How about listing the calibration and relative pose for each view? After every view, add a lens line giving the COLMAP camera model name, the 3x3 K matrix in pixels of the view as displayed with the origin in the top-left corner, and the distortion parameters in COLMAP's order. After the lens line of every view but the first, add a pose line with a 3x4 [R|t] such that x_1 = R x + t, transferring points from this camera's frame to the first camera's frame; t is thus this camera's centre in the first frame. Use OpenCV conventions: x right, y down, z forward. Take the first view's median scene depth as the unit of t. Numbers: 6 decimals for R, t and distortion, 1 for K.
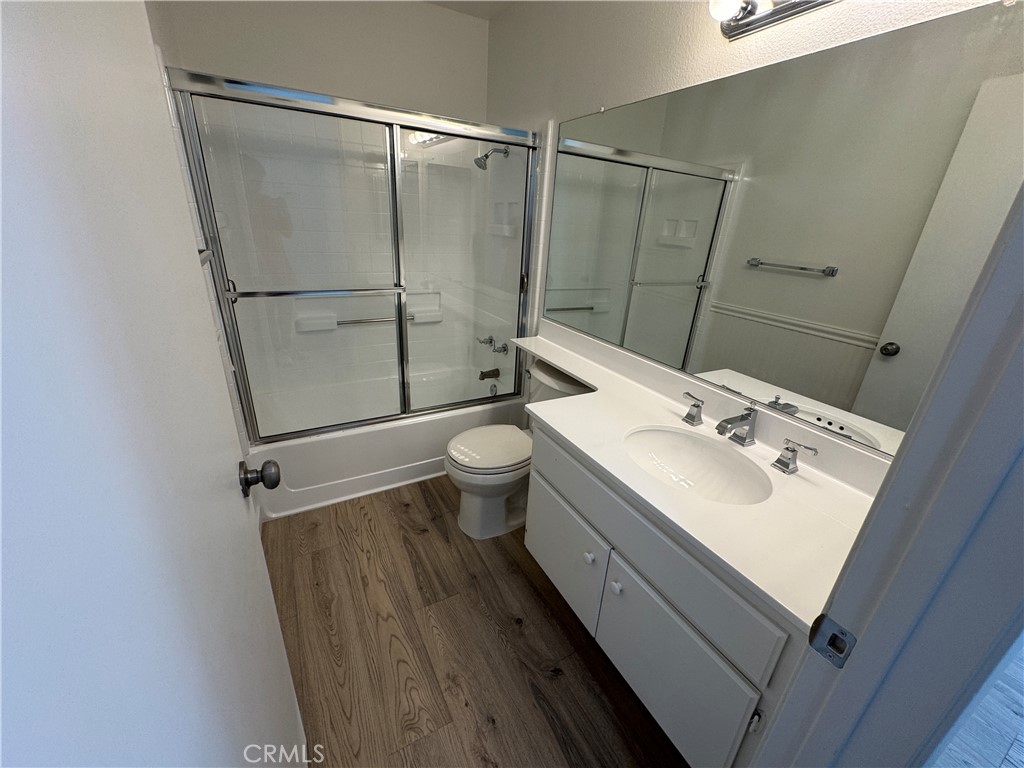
lens RADIAL K [[407.9, 0, 517.4], [0, 407.9, 384.3], [0, 0, 1]] dist [-0.004166, 0.000659]
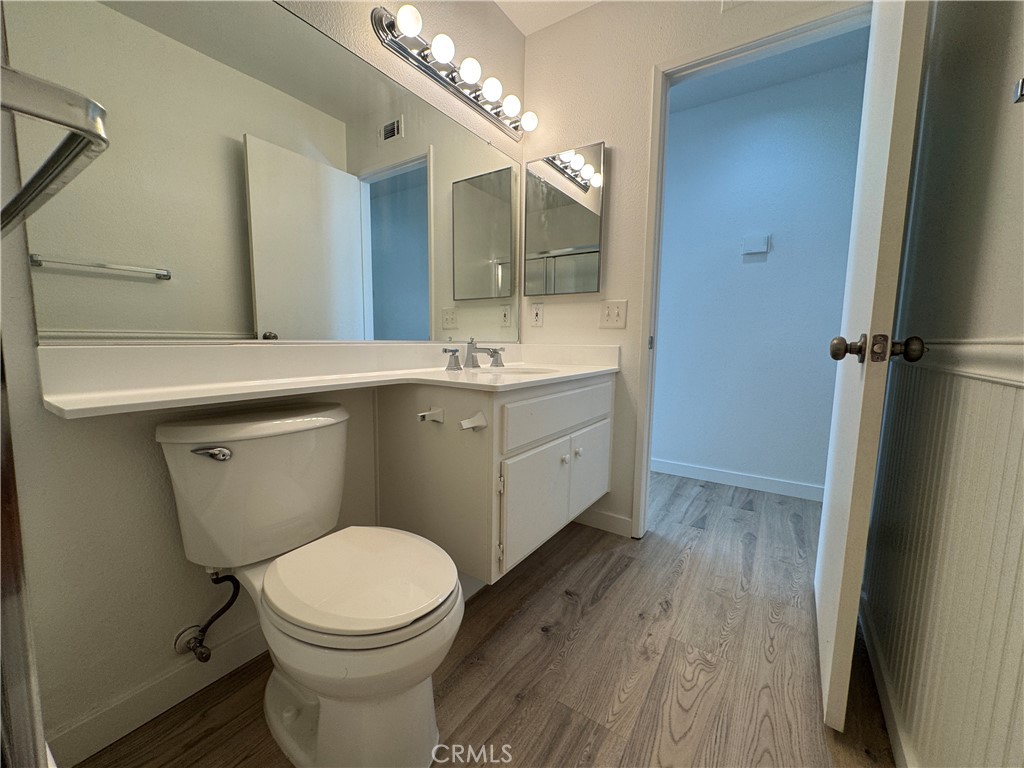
lens RADIAL K [[407.9, 0, 511.4], [0, 407.9, 381.6], [0, 0, 1]] dist [-0.004166, 0.000659]
pose [[-0.443560, -0.161632, 0.881549, -0.701332], [0.297221, 0.901413, 0.314824, -0.198742], [-0.845526, 0.401658, -0.351791, 1.271518]]
